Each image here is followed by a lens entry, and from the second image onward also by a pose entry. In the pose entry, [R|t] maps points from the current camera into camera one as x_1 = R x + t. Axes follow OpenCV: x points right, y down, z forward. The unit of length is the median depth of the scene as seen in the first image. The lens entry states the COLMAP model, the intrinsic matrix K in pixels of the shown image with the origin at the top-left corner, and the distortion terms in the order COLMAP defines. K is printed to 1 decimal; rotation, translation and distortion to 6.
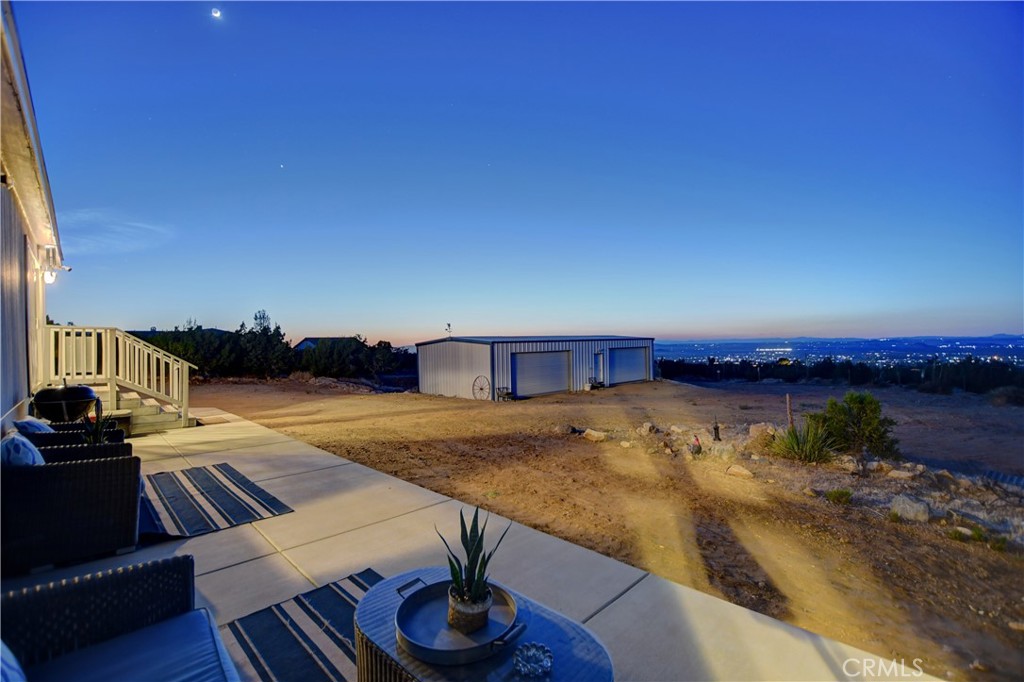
lens RADIAL K [[452.8, 0, 504.7], [0, 452.8, 347.9], [0, 0, 1]] dist [-0.035970, 0.005459]
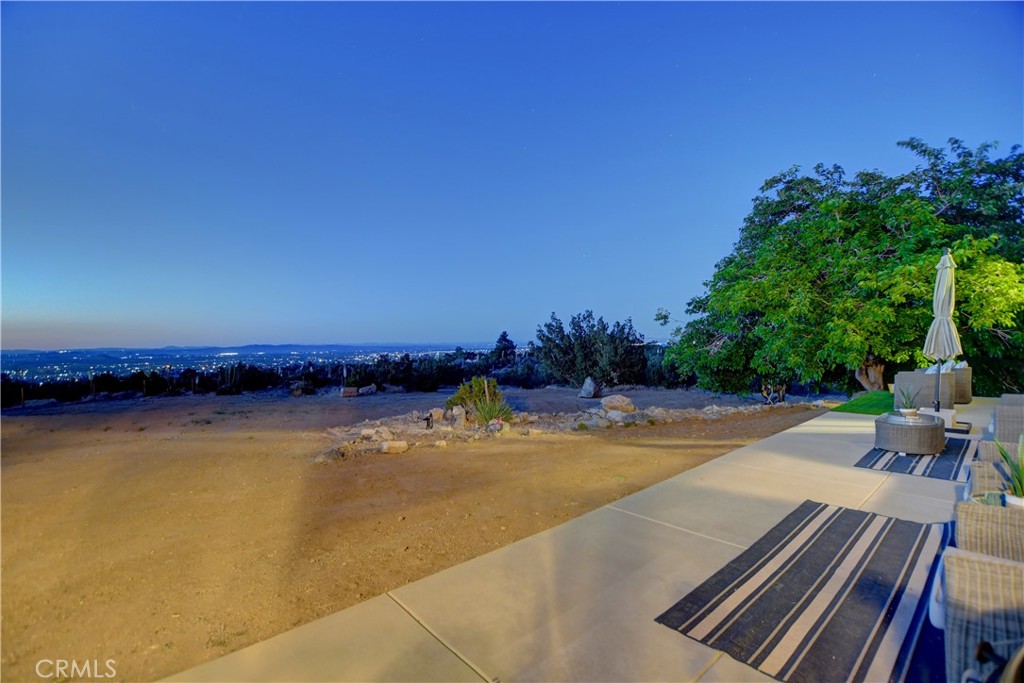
lens RADIAL K [[452.8, 0, 511.2], [0, 452.8, 345.1], [0, 0, 1]] dist [-0.035970, 0.005459]
pose [[0.065940, 0.008231, 0.997790, -0.127766], [0.024723, 0.999646, -0.009880, 0.001891], [-0.997517, 0.025320, 0.065713, 0.136680]]
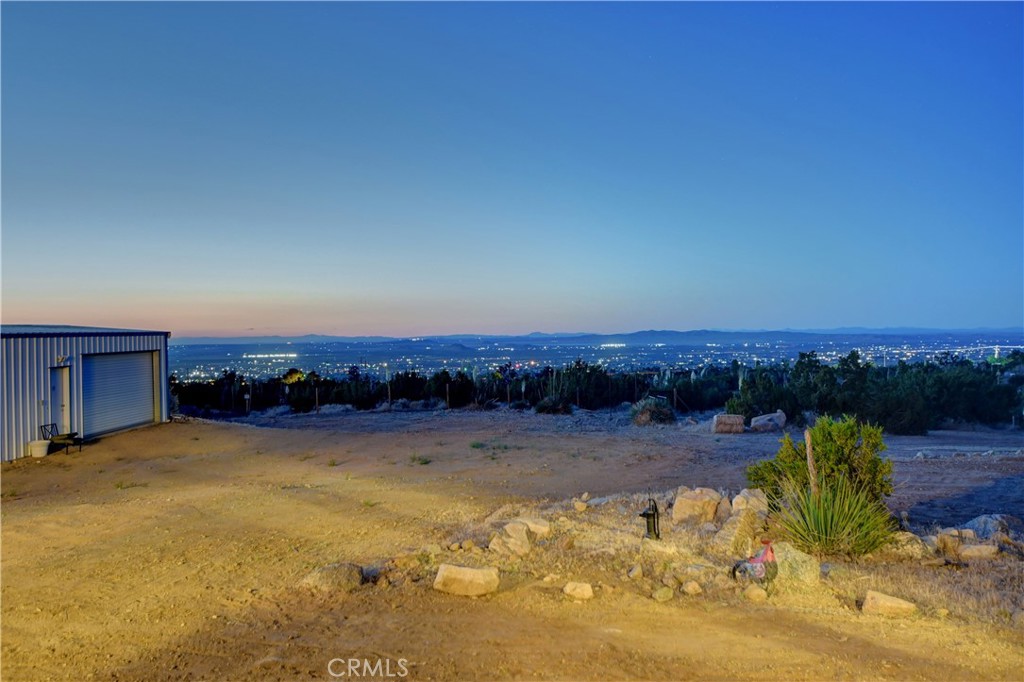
lens RADIAL K [[843.8, 0, 509.4], [0, 843.8, 339.1], [0, 0, 1]] dist [0.001973, 0.022645]
pose [[0.683282, 0.002992, 0.730148, -0.055089], [0.009975, 0.999860, -0.013431, 0.000841], [-0.730086, 0.016461, 0.683157, 0.094806]]
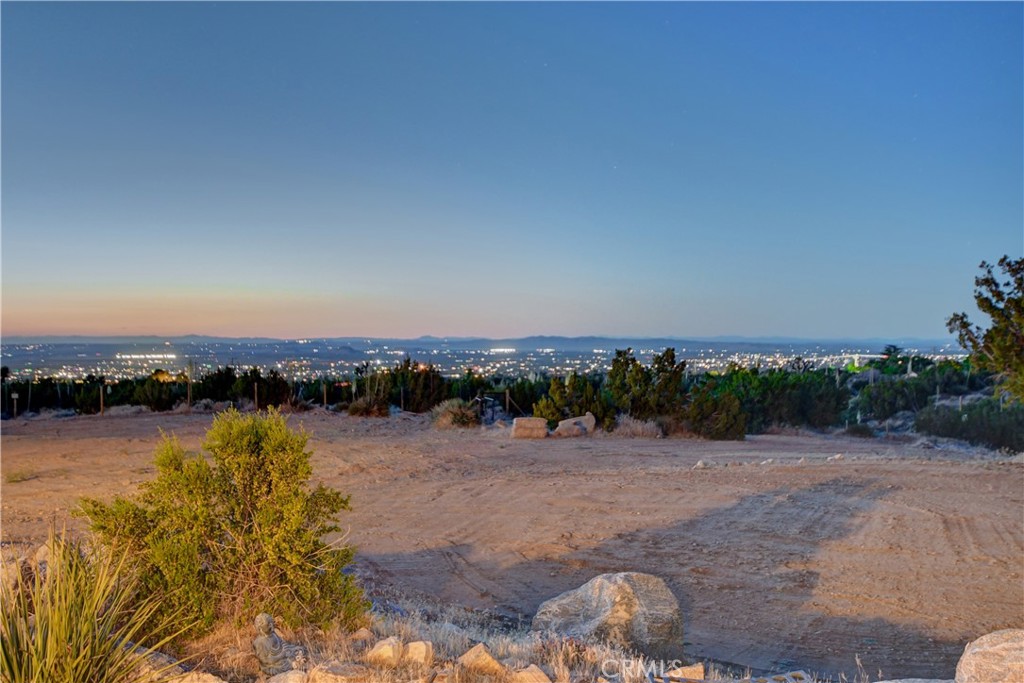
lens RADIAL K [[843.8, 0, 506.6], [0, 843.8, 345.9], [0, 0, 1]] dist [0.001973, 0.022645]
pose [[0.586126, 0.009655, 0.810162, 0.074588], [-0.002658, 0.999947, -0.009994, 0.010006], [-0.810216, 0.003704, 0.586120, 0.089251]]
